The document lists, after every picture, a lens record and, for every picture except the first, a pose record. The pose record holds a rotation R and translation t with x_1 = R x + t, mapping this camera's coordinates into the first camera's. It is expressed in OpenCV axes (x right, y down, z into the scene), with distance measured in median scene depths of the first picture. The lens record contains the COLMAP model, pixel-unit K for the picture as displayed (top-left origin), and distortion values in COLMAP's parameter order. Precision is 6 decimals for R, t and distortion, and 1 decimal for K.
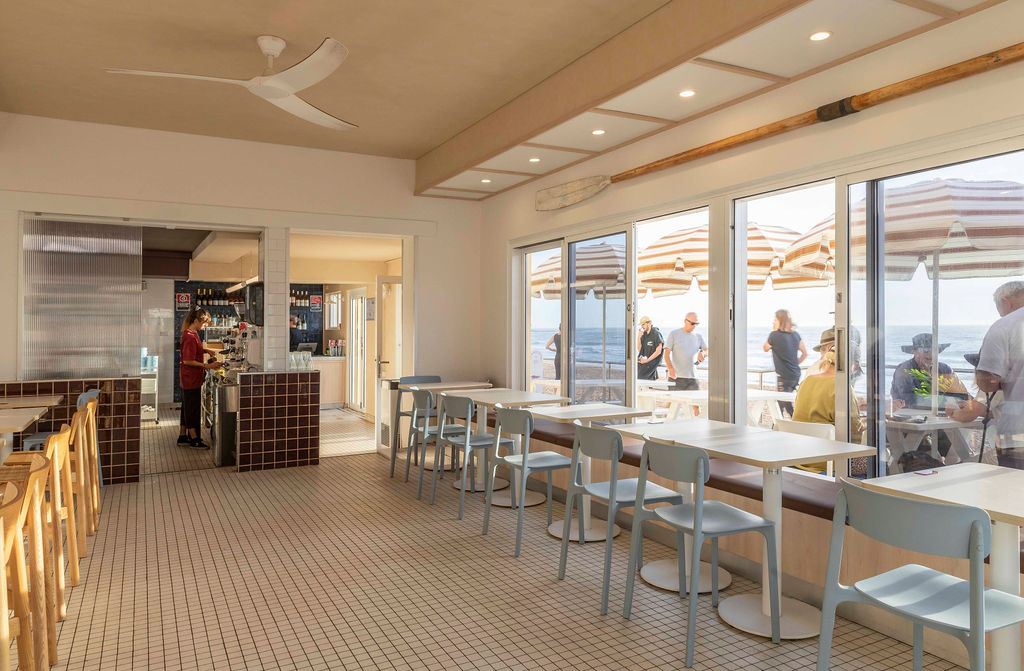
lens RADIAL K [[702.3, 0, 539.9], [0, 702.3, 327.0], [0, 0, 1]] dist [0.003843, 0.000051]
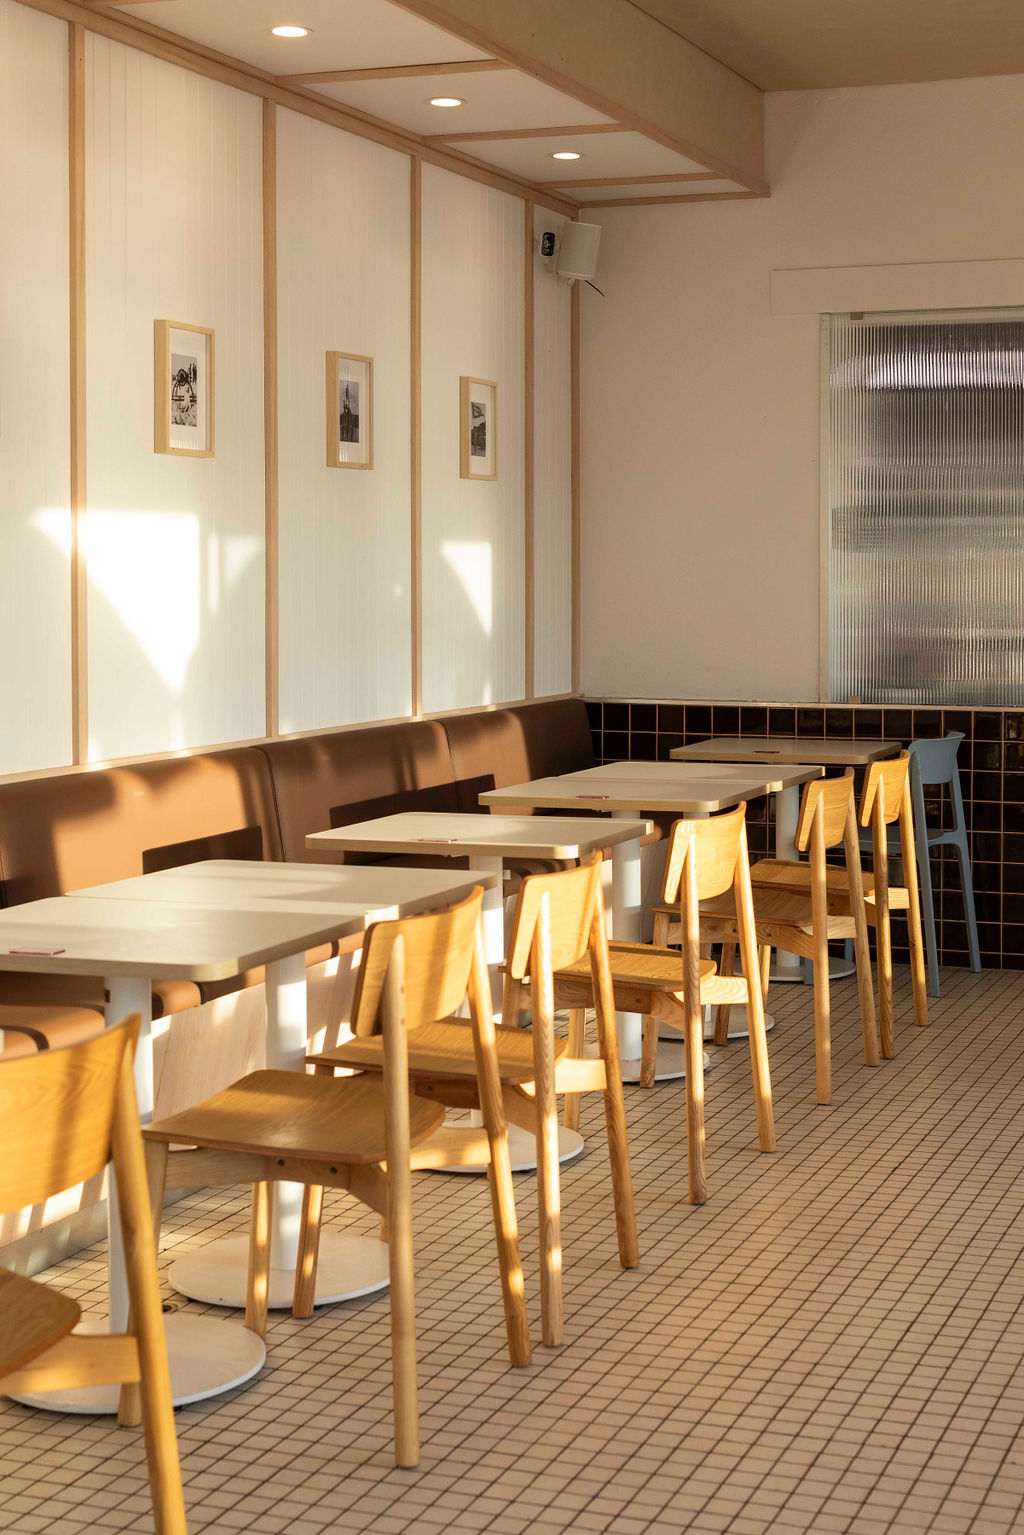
lens RADIAL K [[2277.9, 0, 512.0], [0, 2277.9, 767.5], [0, 0, 1]] dist [-0.105131, 0.002830]
pose [[0.615433, 0.071058, -0.784980, 0.231067], [0.002705, 0.995732, 0.092257, -0.013419], [0.788185, -0.058901, 0.612614, -0.021224]]
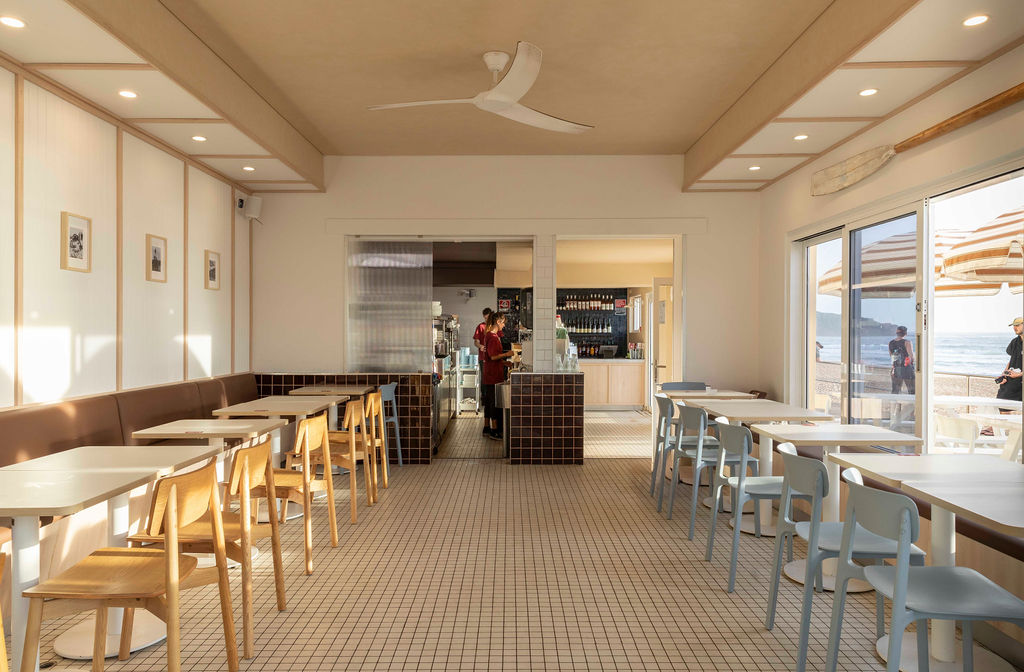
lens RADIAL K [[701.3, 0, 512.0], [0, 701.3, 336.0], [0, 0, 1]] dist [0.008915, -0.002039]
pose [[0.869590, 0.007379, -0.493719, 0.106927], [-0.003303, 0.999953, 0.009127, -0.000428], [0.493763, -0.006306, 0.869573, 0.069163]]
